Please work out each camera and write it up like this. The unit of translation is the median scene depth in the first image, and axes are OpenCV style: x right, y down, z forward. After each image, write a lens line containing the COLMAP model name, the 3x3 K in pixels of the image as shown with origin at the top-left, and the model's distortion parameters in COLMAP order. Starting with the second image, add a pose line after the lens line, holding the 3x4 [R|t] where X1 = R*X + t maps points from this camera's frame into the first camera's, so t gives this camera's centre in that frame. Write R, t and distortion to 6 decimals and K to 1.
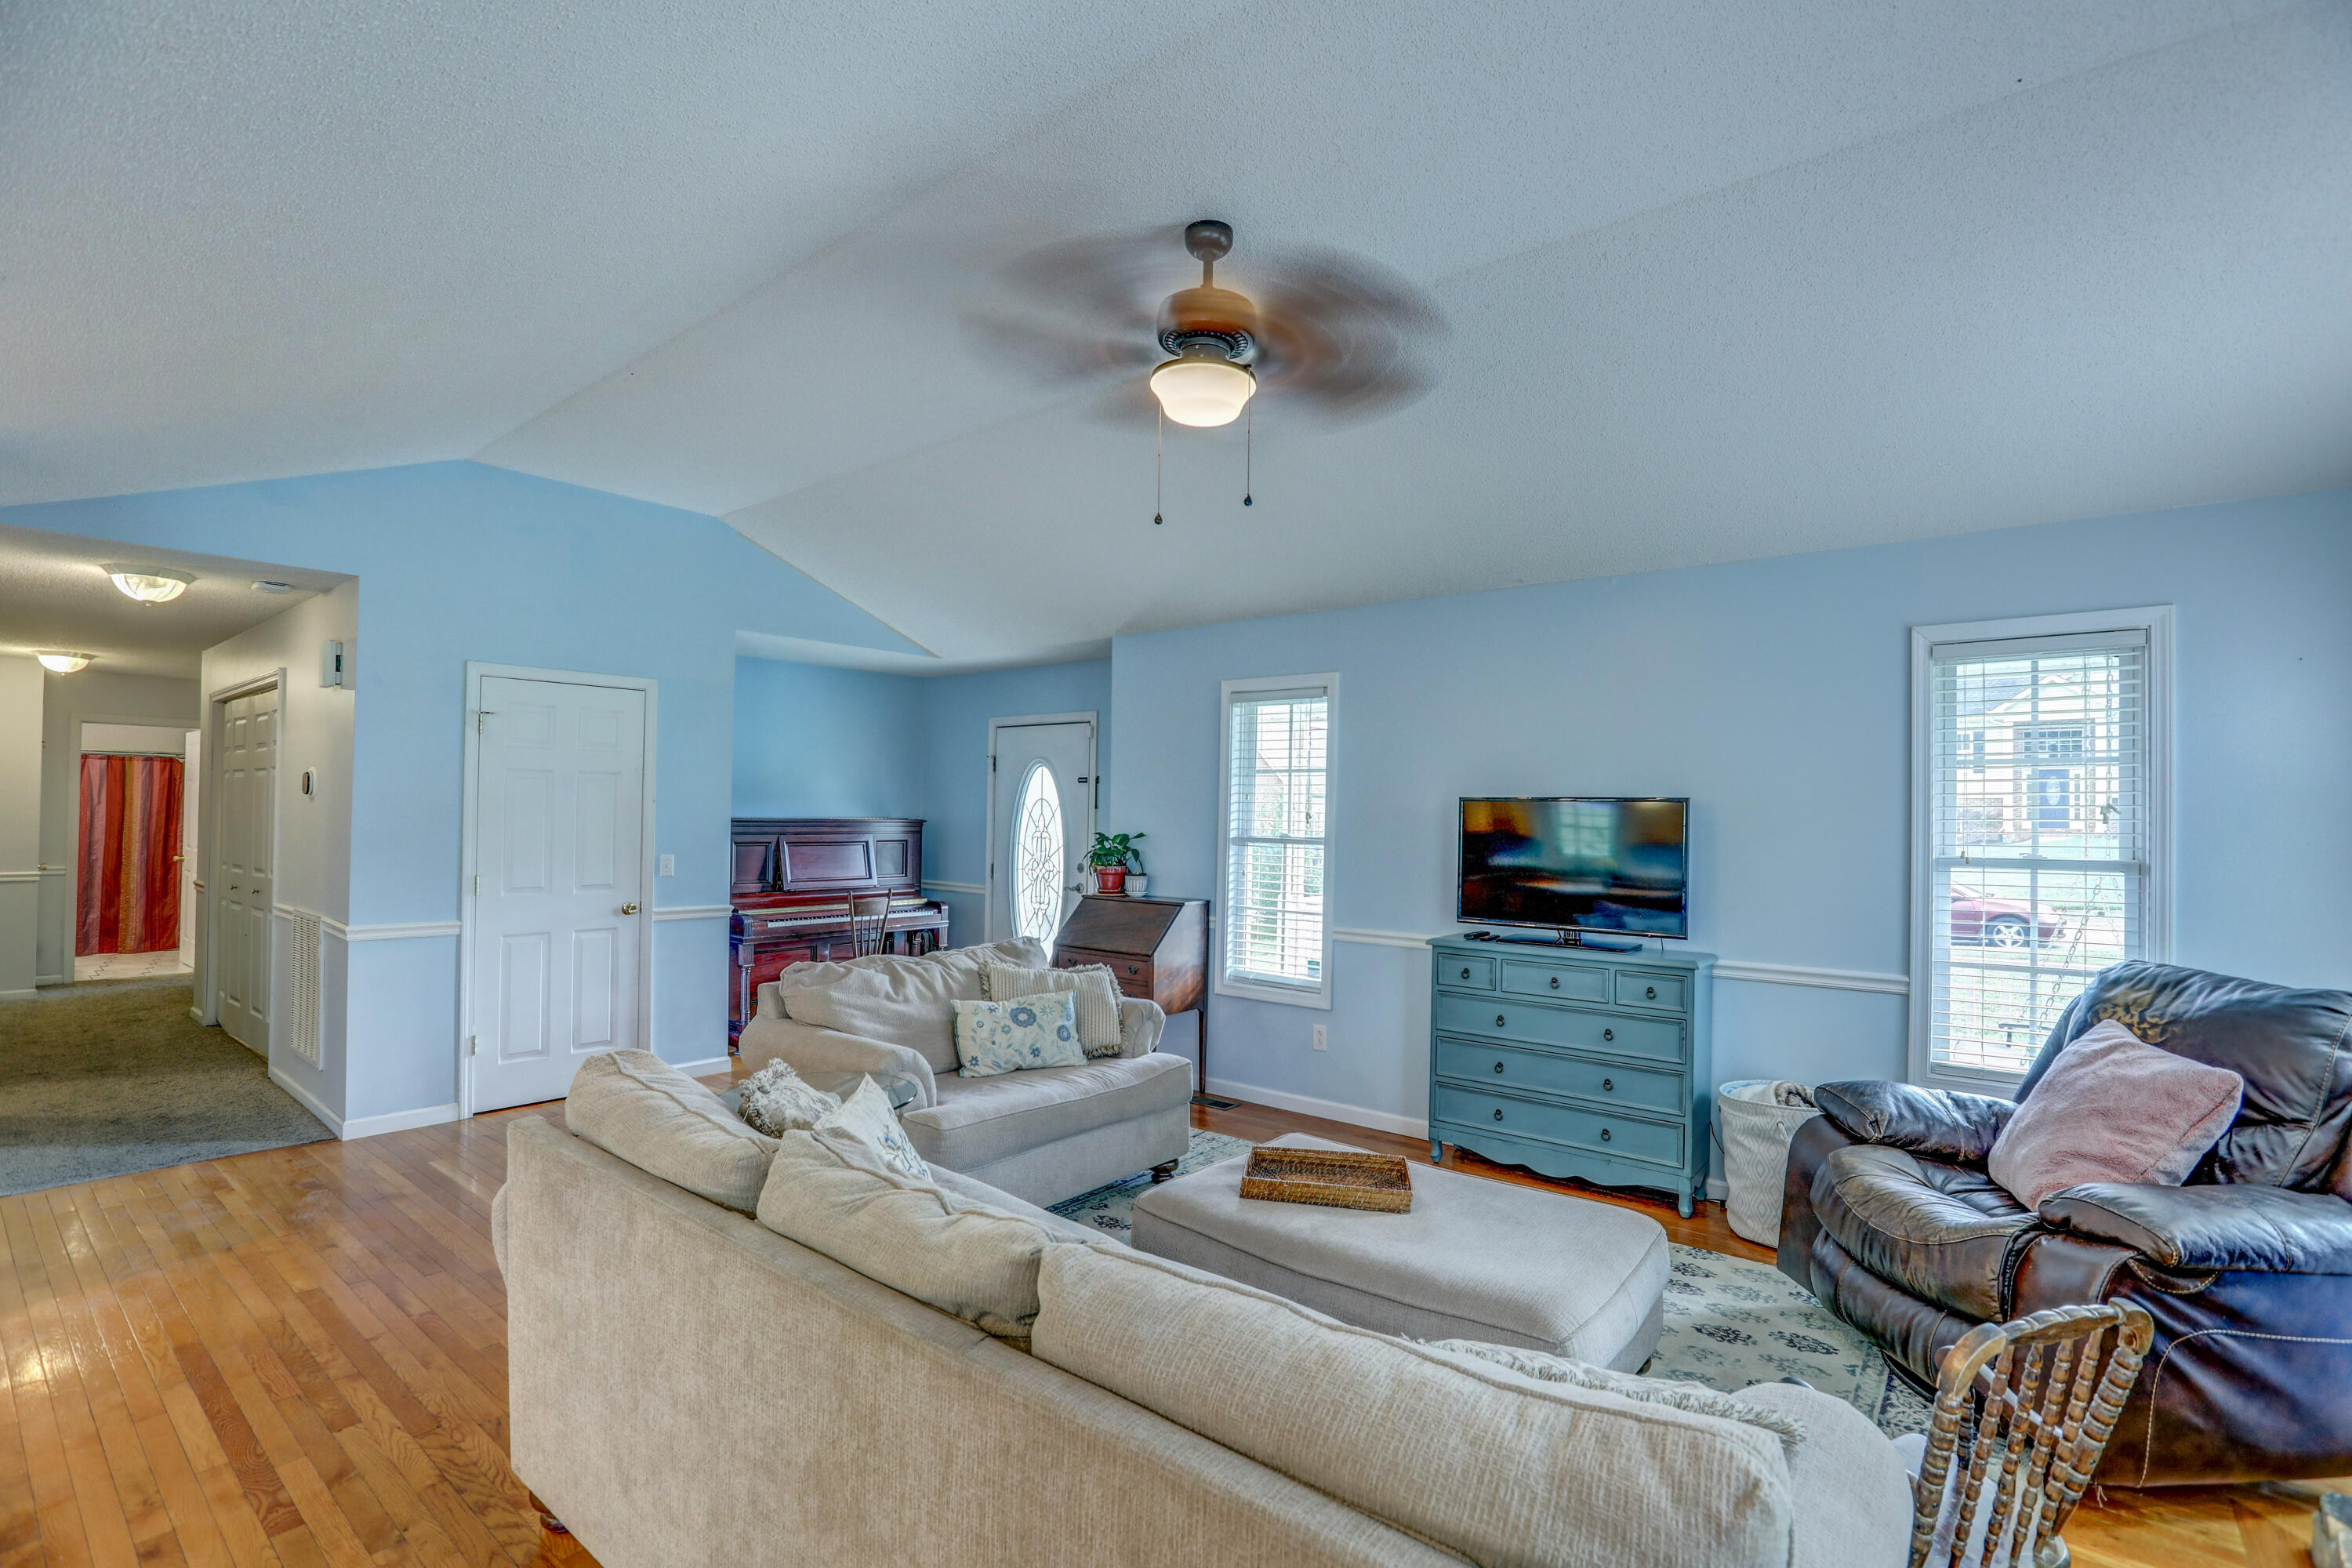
lens RADIAL K [[1066.9, 0, 1180.0], [0, 1066.9, 792.4], [0, 0, 1]] dist [-0.040638, 0.007606]
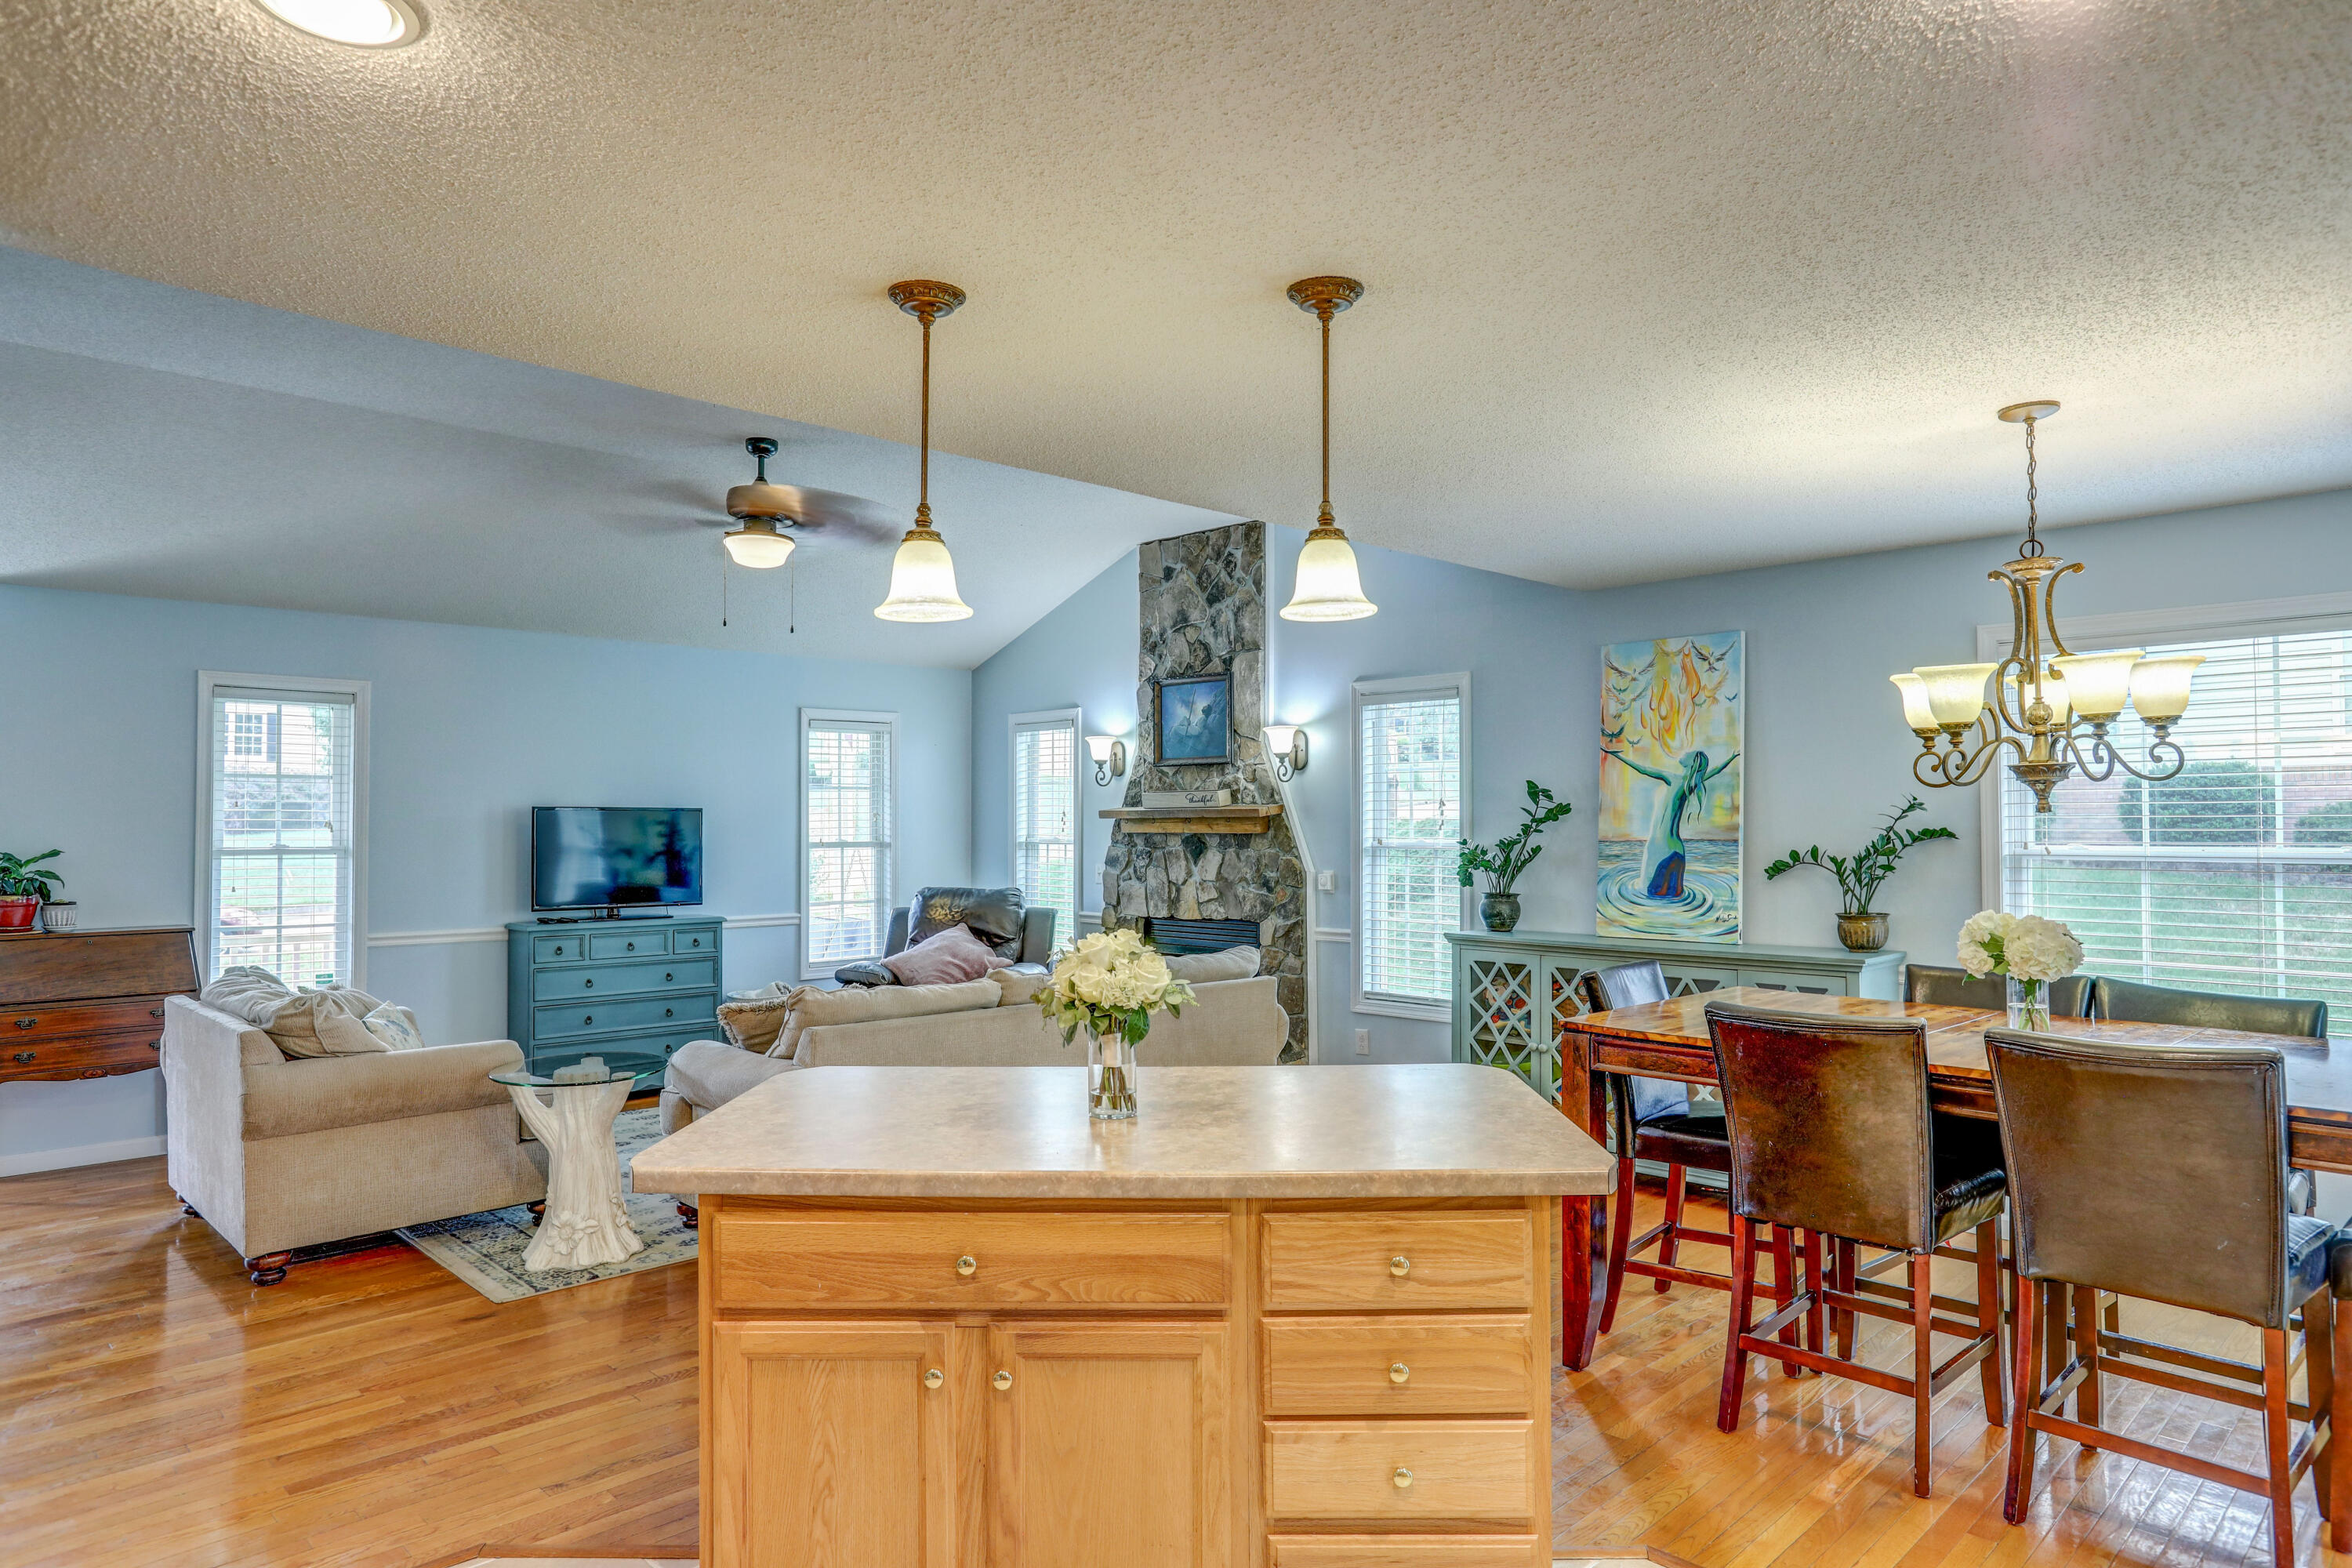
lens RADIAL K [[1430.3, 0, 1193.8], [0, 1430.3, 767.4], [0, 0, 1]] dist [-0.025172, 0.000131]
pose [[0.103473, 0.023329, 0.994359, -1.172317], [-0.016776, 0.999624, -0.021707, -0.016471], [-0.994491, -0.014436, 0.103825, 0.094131]]
